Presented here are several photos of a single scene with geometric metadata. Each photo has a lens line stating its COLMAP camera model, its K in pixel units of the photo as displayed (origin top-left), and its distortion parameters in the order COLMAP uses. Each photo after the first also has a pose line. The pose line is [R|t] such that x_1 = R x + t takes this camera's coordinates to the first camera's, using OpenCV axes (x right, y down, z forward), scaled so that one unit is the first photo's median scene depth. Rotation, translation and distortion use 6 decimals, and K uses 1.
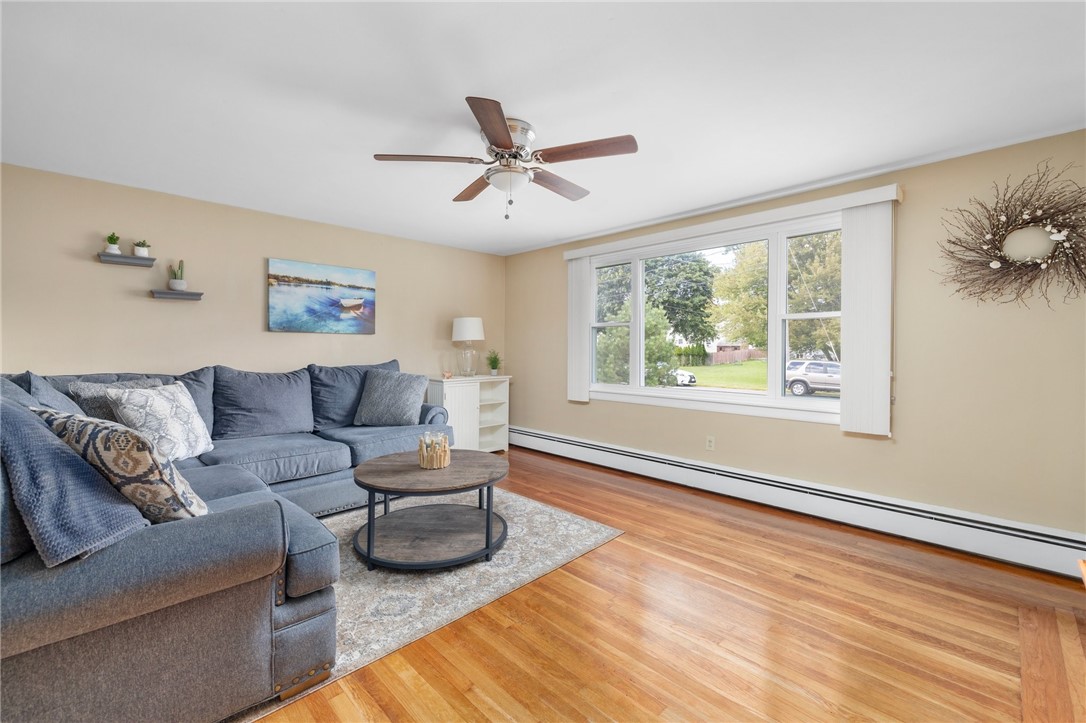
lens RADIAL K [[451.3, 0, 538.7], [0, 451.3, 347.9], [0, 0, 1]] dist [0.000017, 0.000056]
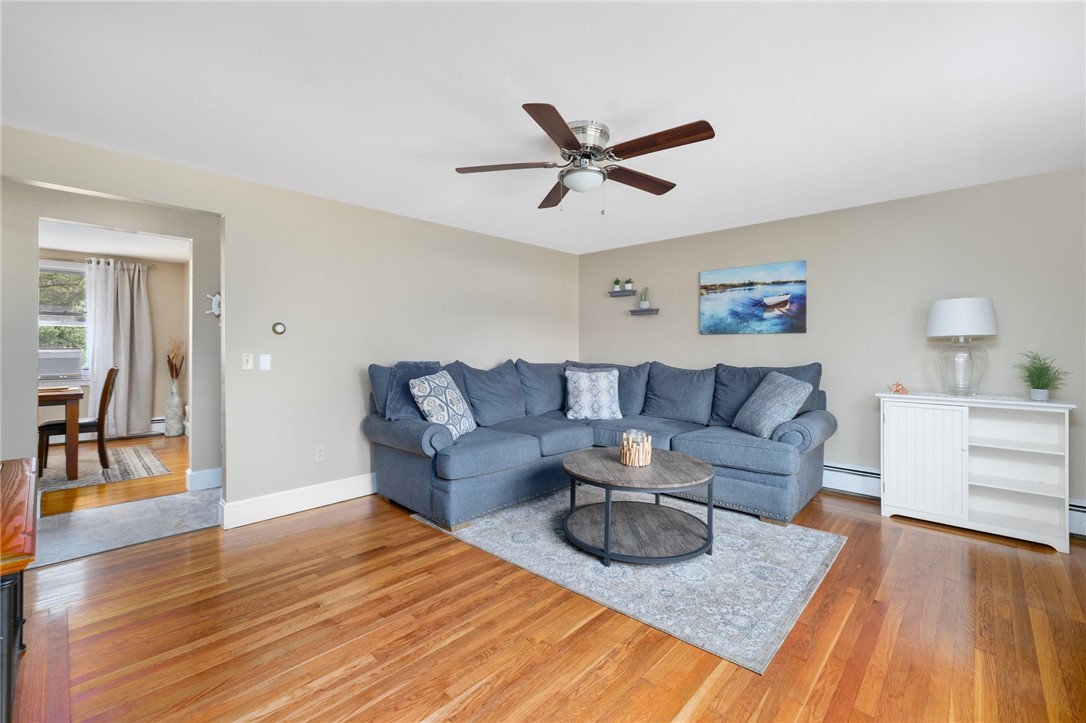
lens RADIAL K [[460.9, 0, 539.5], [0, 460.9, 339.7], [0, 0, 1]] dist [0.000133, 0.000455]
pose [[0.041437, -0.018803, -0.998964, 0.588533], [-0.001251, 0.999821, -0.018871, 0.000491], [0.999140, 0.002032, 0.041406, 0.537169]]
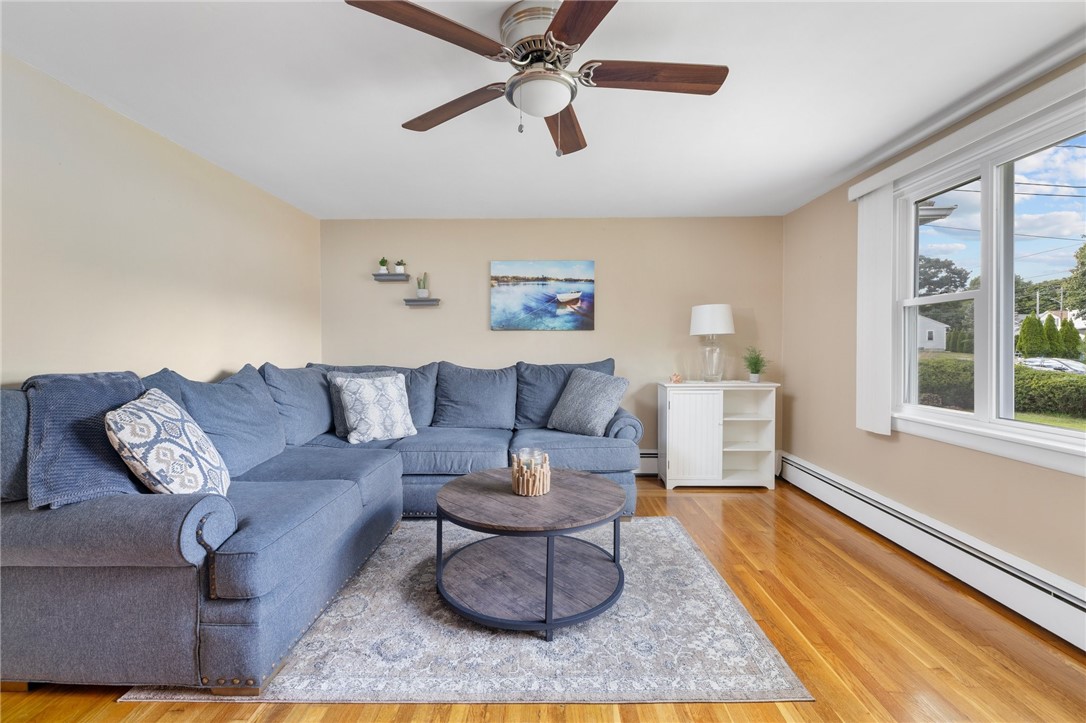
lens RADIAL K [[466.4, 0, 539.8], [0, 466.4, 349.2], [0, 0, 1]] dist [-0.000779, -0.000103]
pose [[0.701387, 0.000404, -0.712781, 0.269772], [0.004783, 0.999975, 0.005273, 0.003171], [0.712765, -0.007107, 0.701367, 0.313272]]
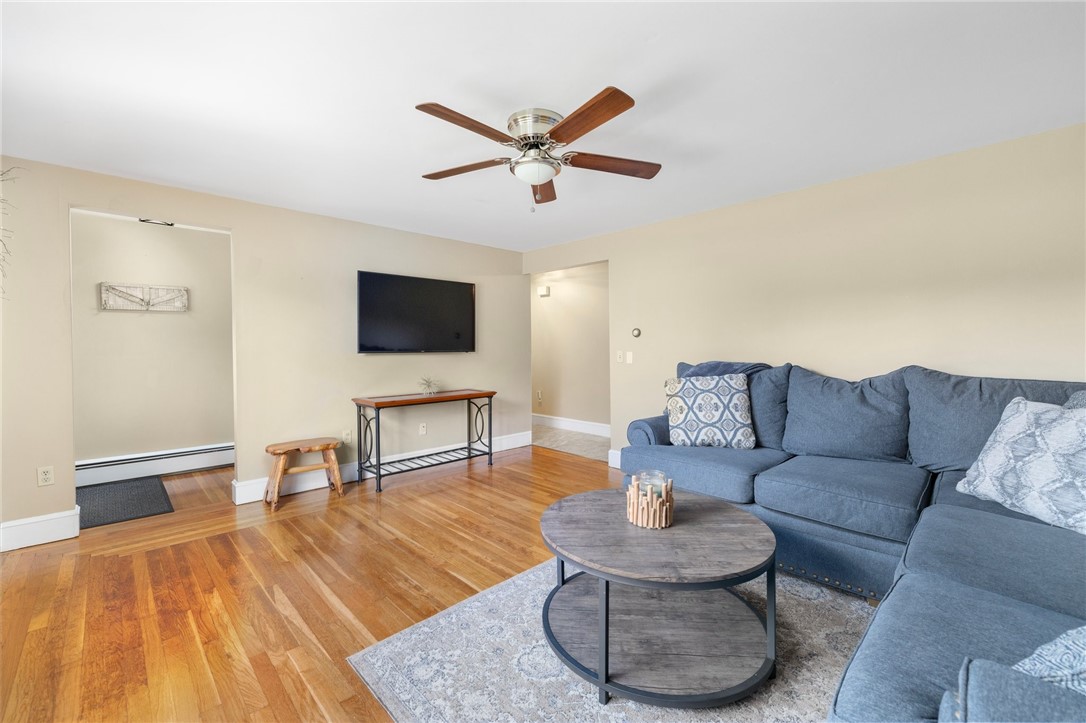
lens RADIAL K [[460.9, 0, 539.5], [0, 460.9, 339.7], [0, 0, 1]] dist [0.000133, 0.000455]
pose [[-0.999949, -0.001664, 0.009991, -0.051950], [-0.001805, 0.999899, -0.014085, -0.002012], [-0.009967, -0.014102, -0.999851, 1.238255]]
